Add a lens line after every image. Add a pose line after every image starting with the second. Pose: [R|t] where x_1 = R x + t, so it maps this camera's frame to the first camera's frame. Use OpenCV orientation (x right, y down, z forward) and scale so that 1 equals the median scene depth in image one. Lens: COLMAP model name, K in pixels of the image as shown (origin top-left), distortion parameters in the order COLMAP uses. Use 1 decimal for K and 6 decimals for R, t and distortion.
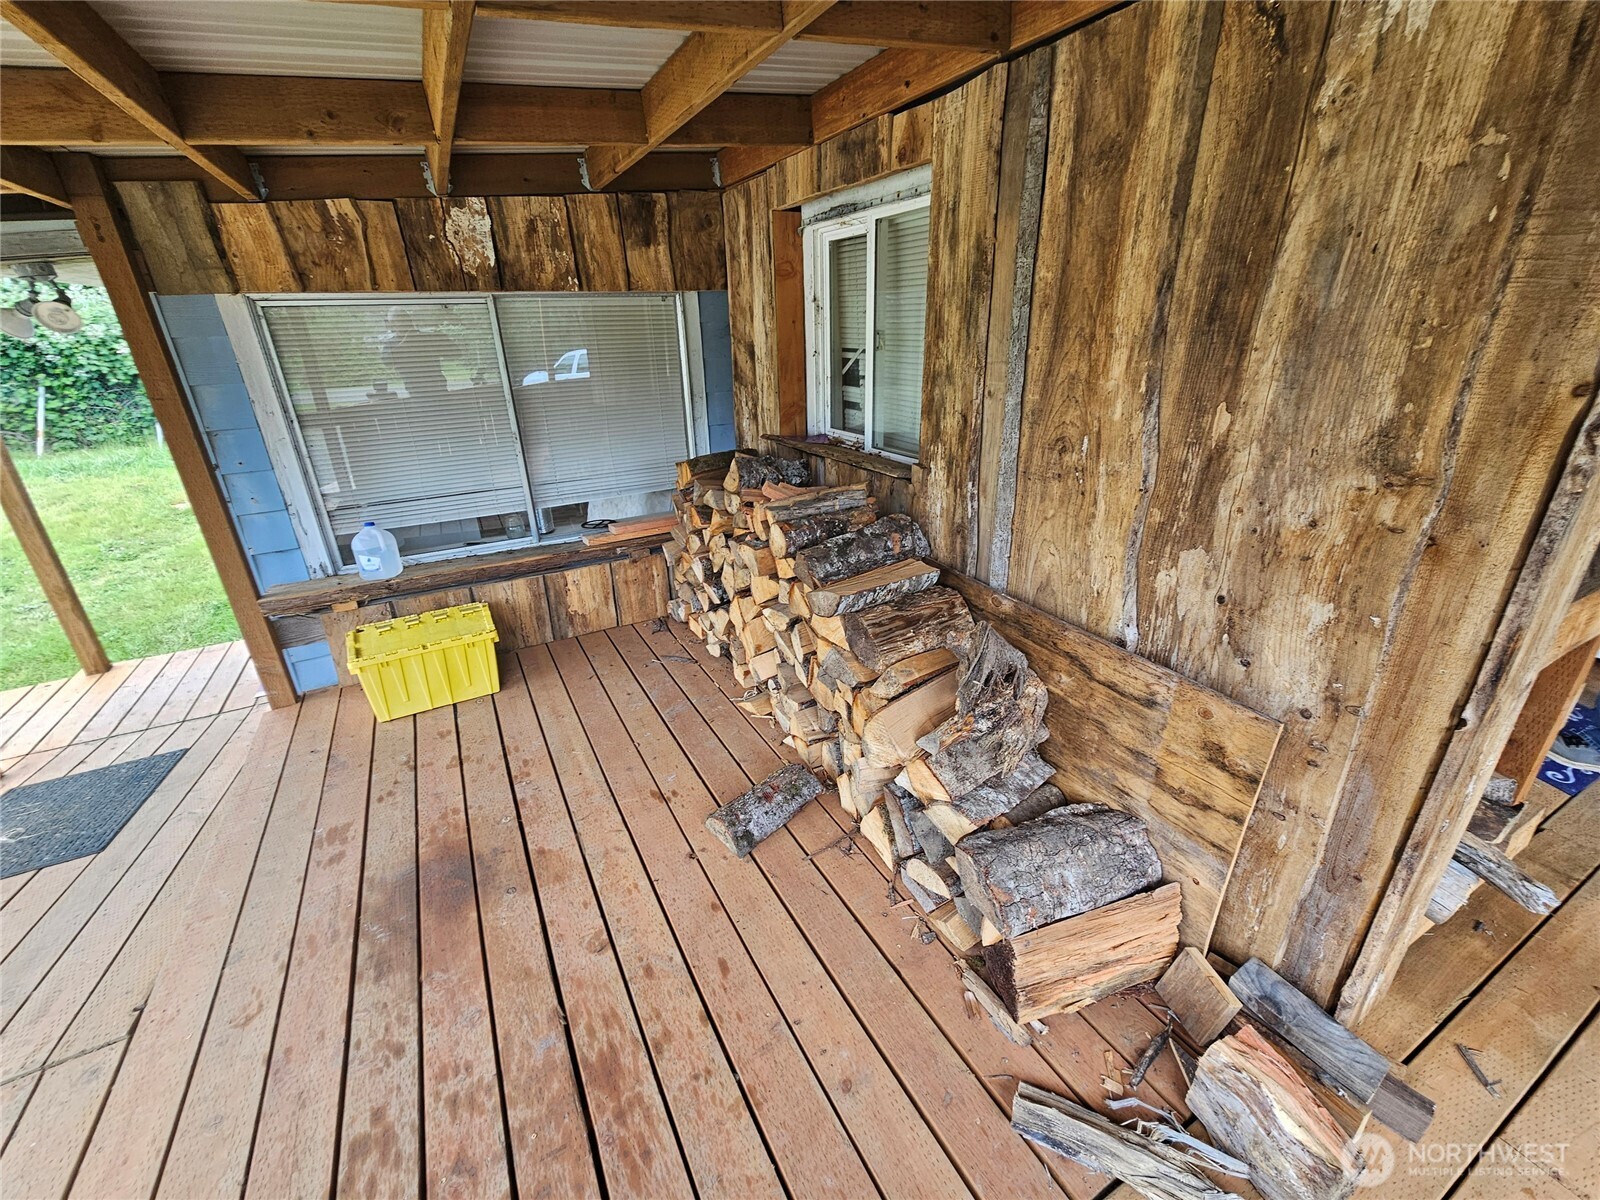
lens RADIAL K [[657.2, 0, 800.0], [0, 657.2, 600.0], [0, 0, 1]] dist [-0.002656, 0.000303]
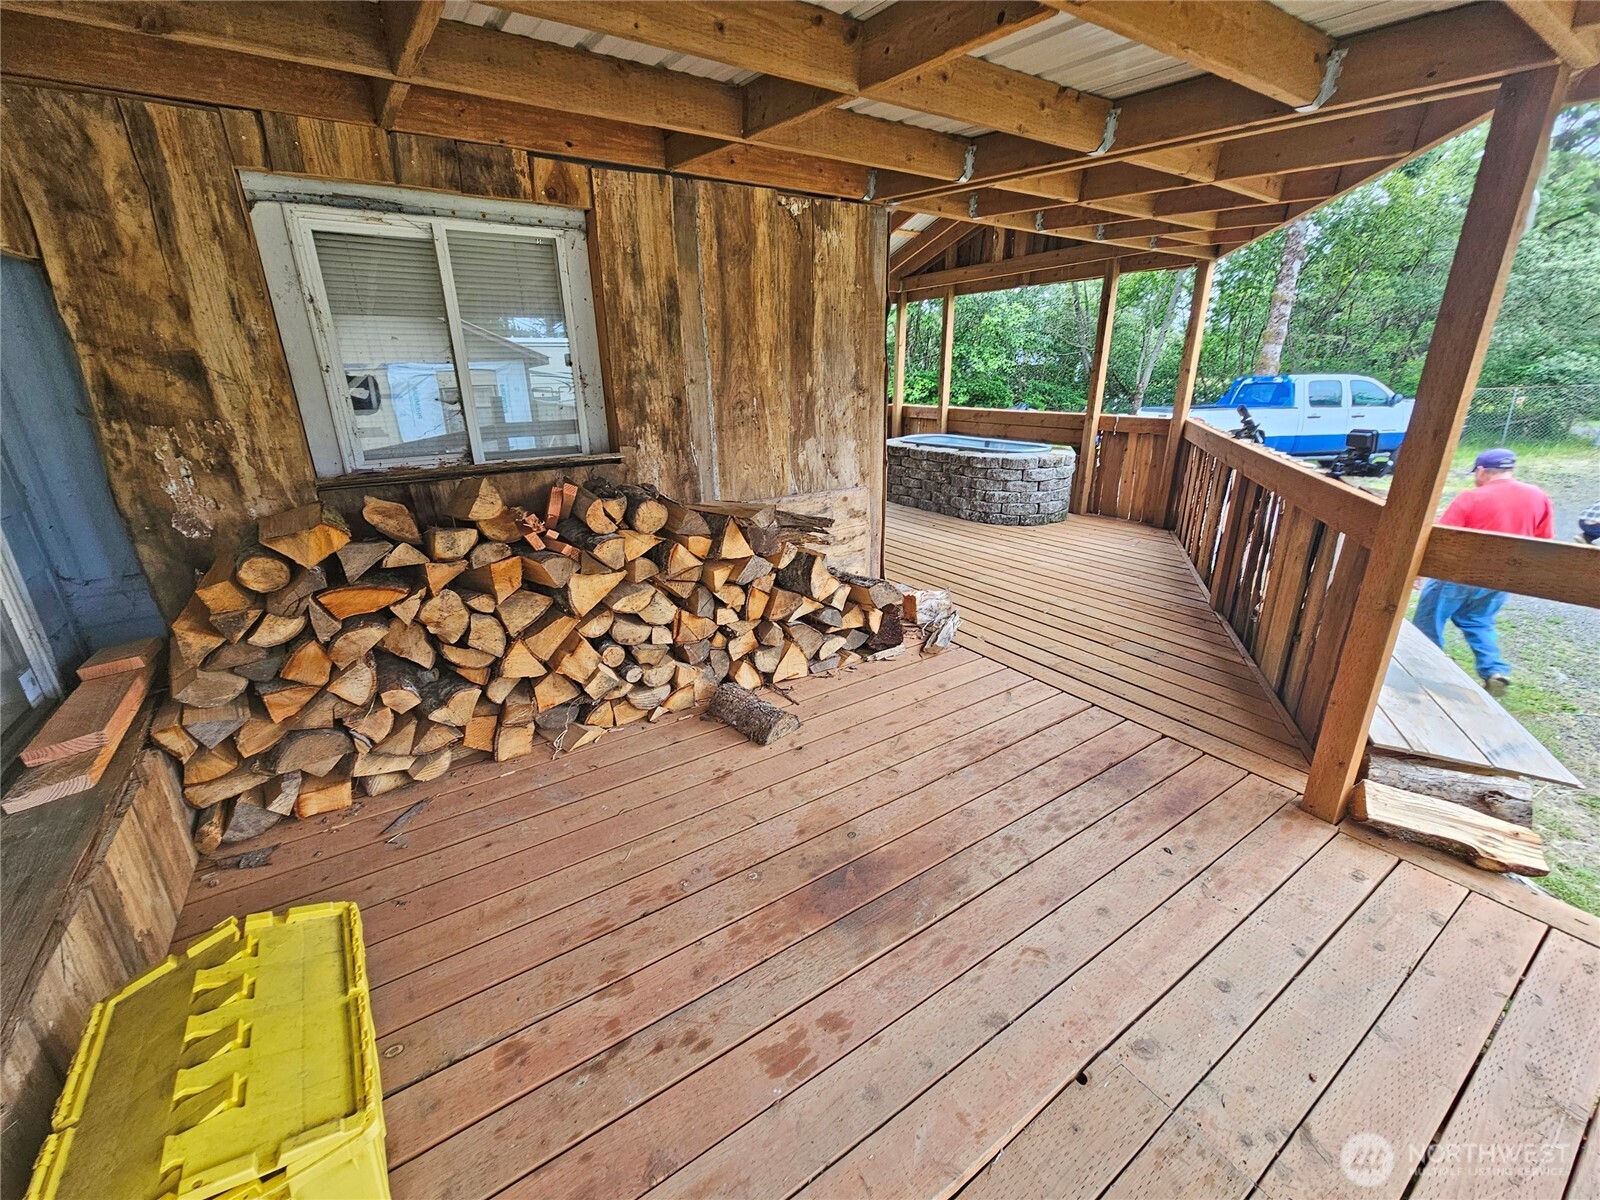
lens RADIAL K [[657.2, 0, 800.0], [0, 657.2, 600.0], [0, 0, 1]] dist [-0.002656, 0.000303]
pose [[-0.077887, -0.312430, 0.946743, -1.605362], [0.399665, 0.860197, 0.316749, -0.307732], [-0.913346, 0.403050, 0.057869, 1.052053]]
